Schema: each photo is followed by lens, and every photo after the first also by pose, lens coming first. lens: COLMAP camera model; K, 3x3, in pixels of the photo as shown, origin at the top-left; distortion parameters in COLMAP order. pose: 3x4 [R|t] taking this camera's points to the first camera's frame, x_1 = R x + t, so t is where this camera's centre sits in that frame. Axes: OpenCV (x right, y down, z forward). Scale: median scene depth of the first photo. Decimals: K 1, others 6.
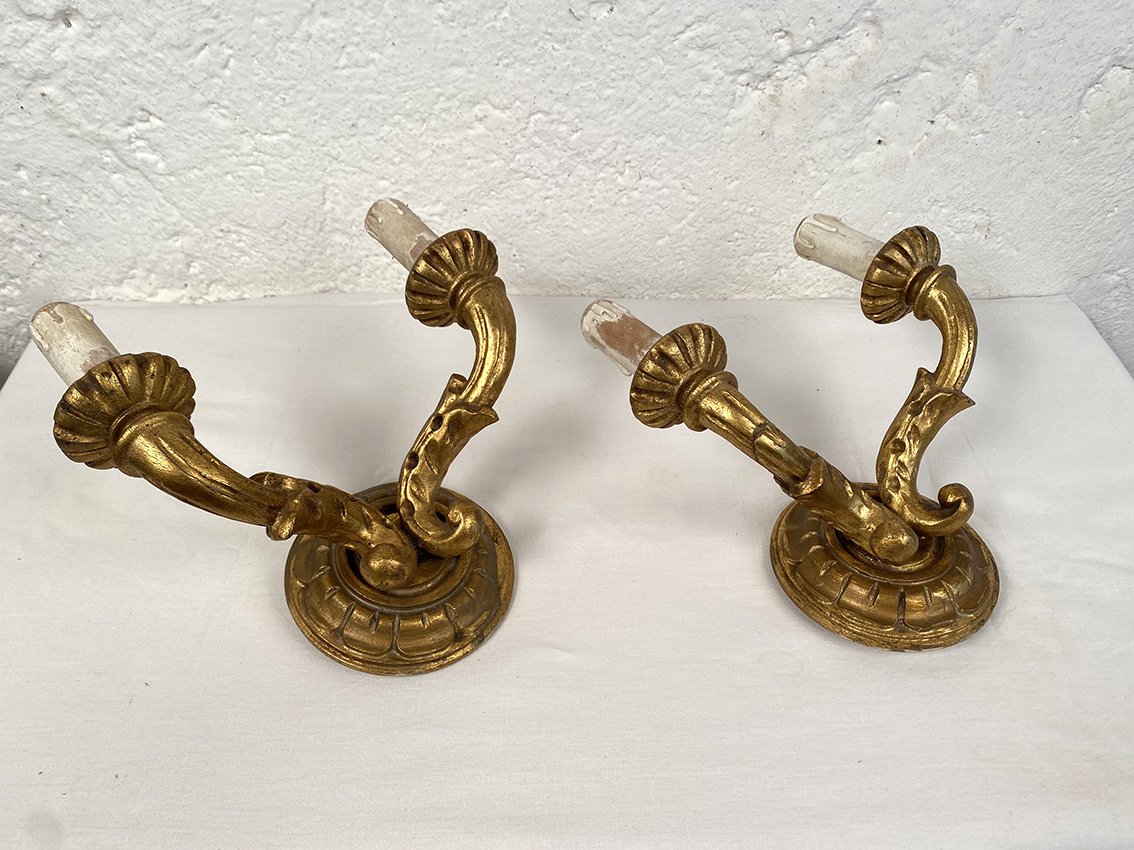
lens RADIAL K [[828.2, 0, 567.0], [0, 828.2, 425.0], [0, 0, 1]] dist [0.042425, -0.063801]
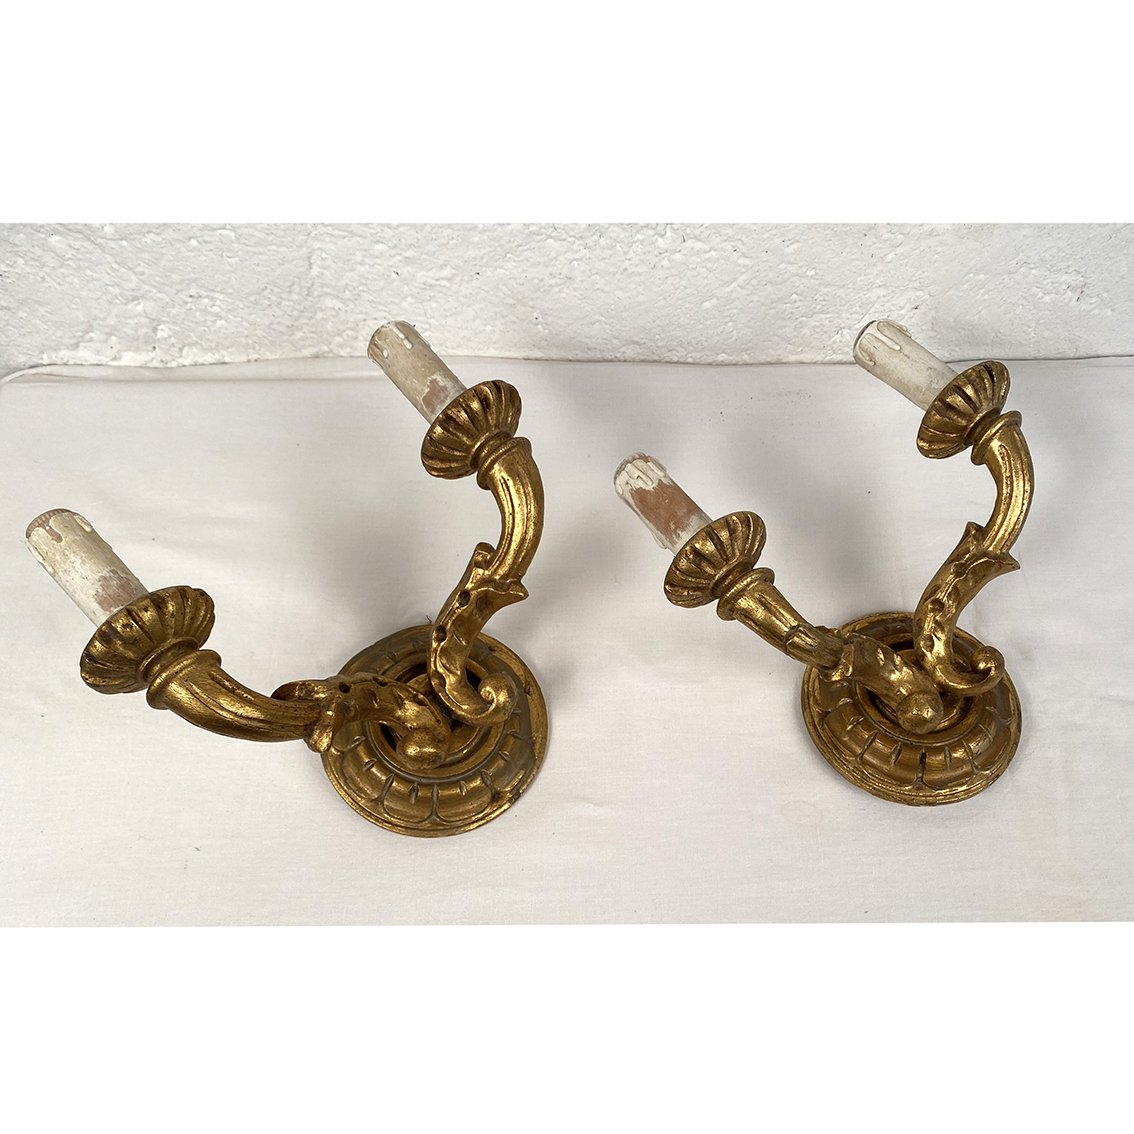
lens RADIAL K [[967.9, 0, 633.1], [0, 967.9, 602.2], [0, 0, 1]] dist [0.023378, -0.015664]
pose [[0.999449, -0.004679, 0.032854, 0.001934], [-0.005949, 0.948712, 0.316085, -0.268225], [-0.032648, -0.316107, 0.948162, -0.055833]]
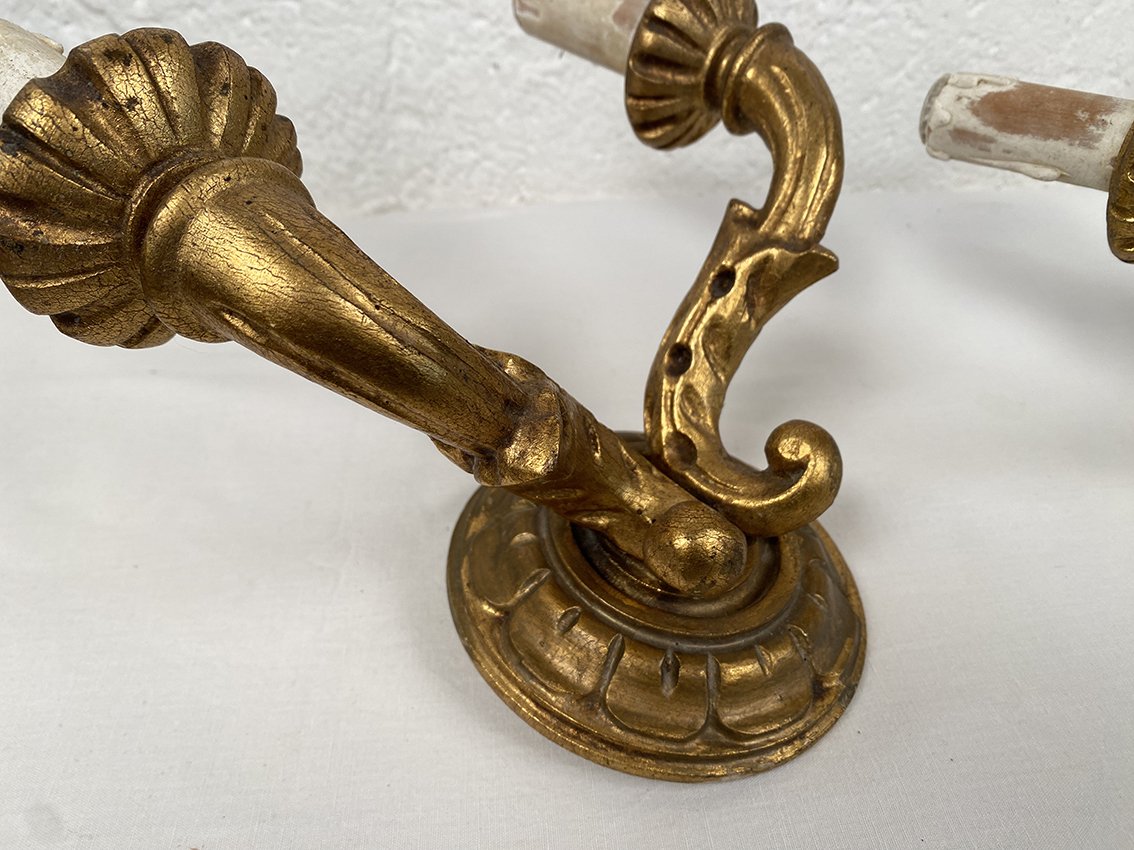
lens RADIAL K [[845.1, 0, 558.0], [0, 845.1, 426.2], [0, 0, 1]] dist [-0.006677, -0.001187]
pose [[0.995427, -0.075227, 0.058878, -0.226763], [0.080217, 0.992924, -0.087561, 0.096079], [-0.051875, 0.091884, 0.994418, 0.362301]]
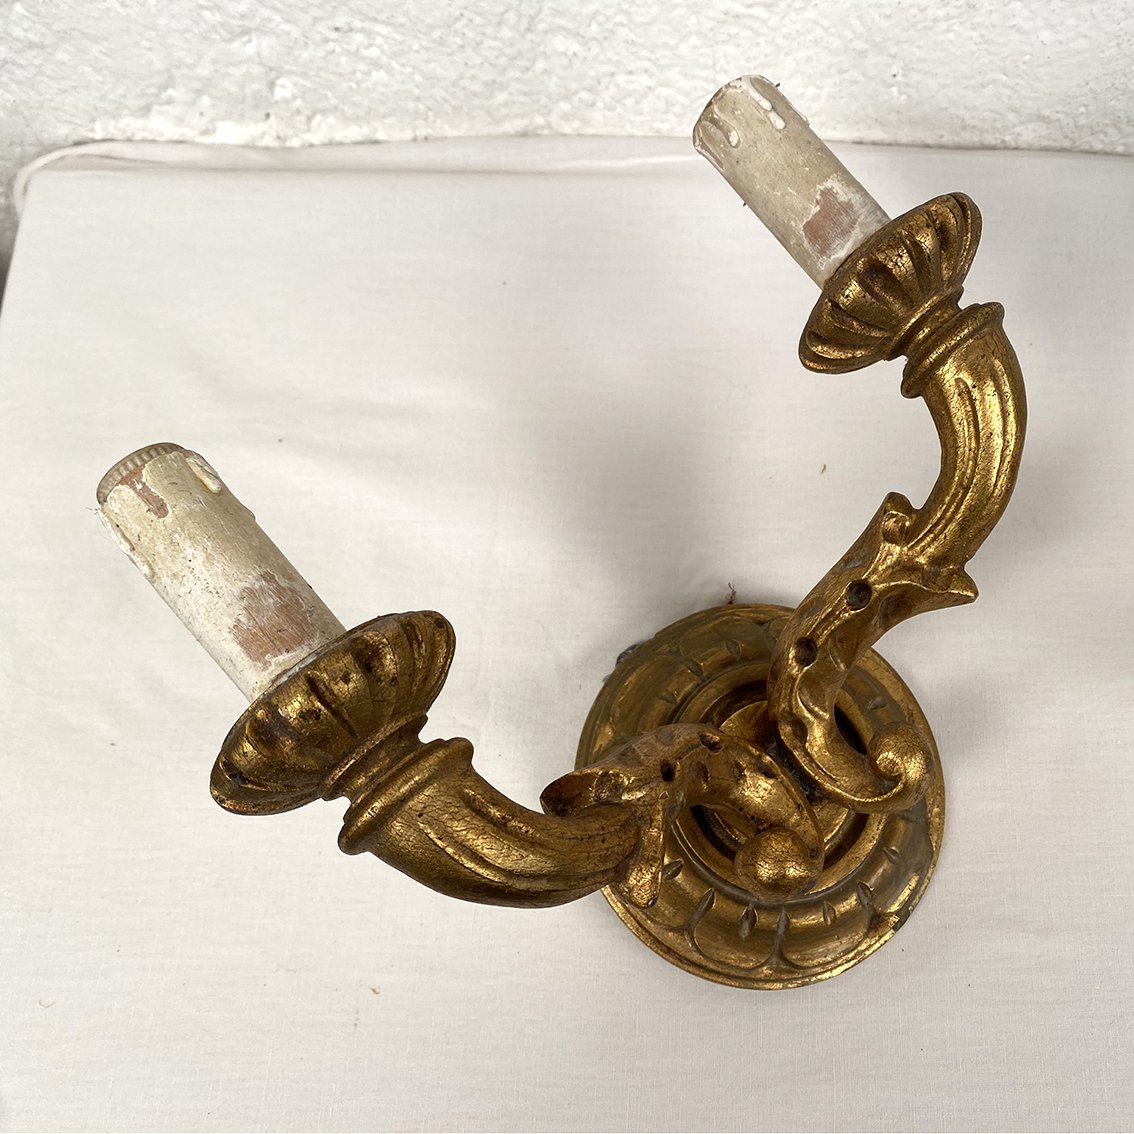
lens RADIAL K [[1118.9, 0, 685.9], [0, 1118.9, 510.4], [0, 0, 1]] dist [0.010658, -0.014156]
pose [[0.999665, 0.025125, -0.006267, -0.200467], [-0.020629, 0.918996, 0.393727, -0.250625], [0.015652, -0.393466, 0.919206, 0.274841]]
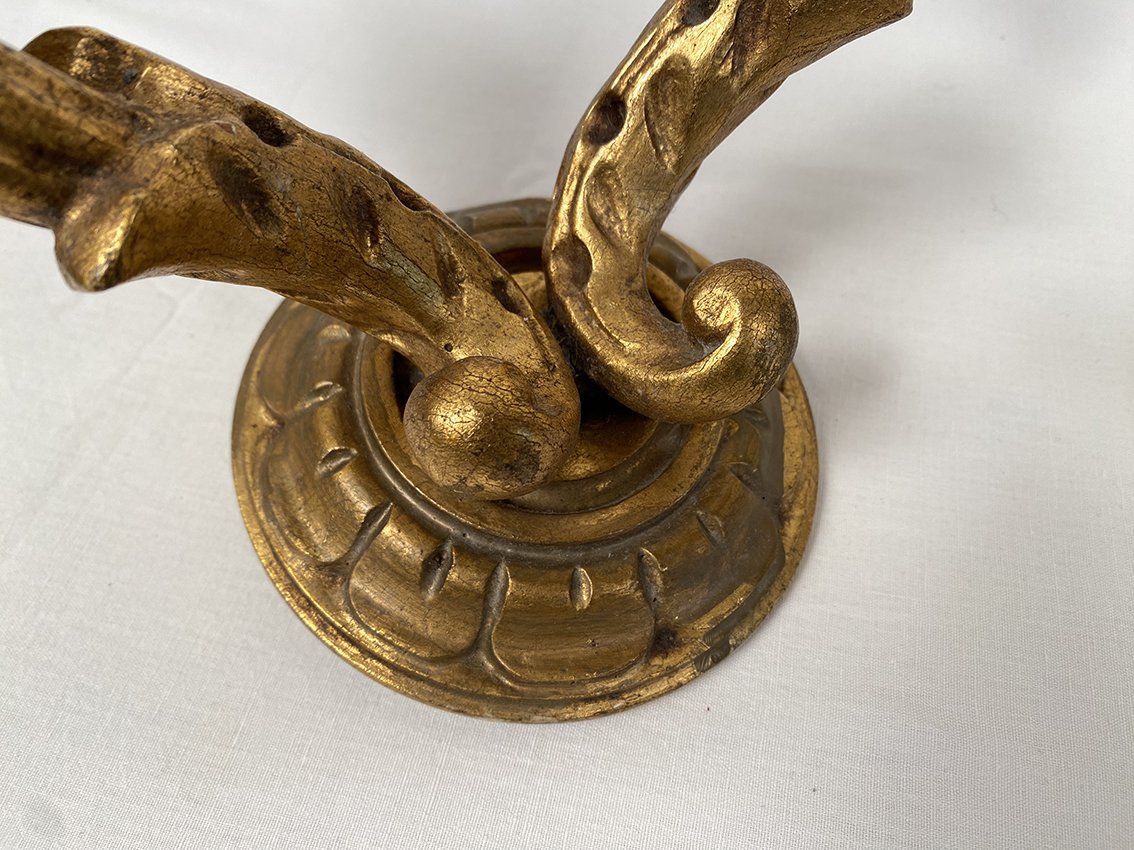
lens RADIAL K [[838.8, 0, 566.0], [0, 838.8, 393.7], [0, 0, 1]] dist [0.014562, -0.025775]
pose [[0.972576, 0.175082, -0.153109, -0.099908], [-0.139285, 0.965630, 0.219449, 0.059017], [0.186269, -0.192105, 0.963535, 0.496586]]
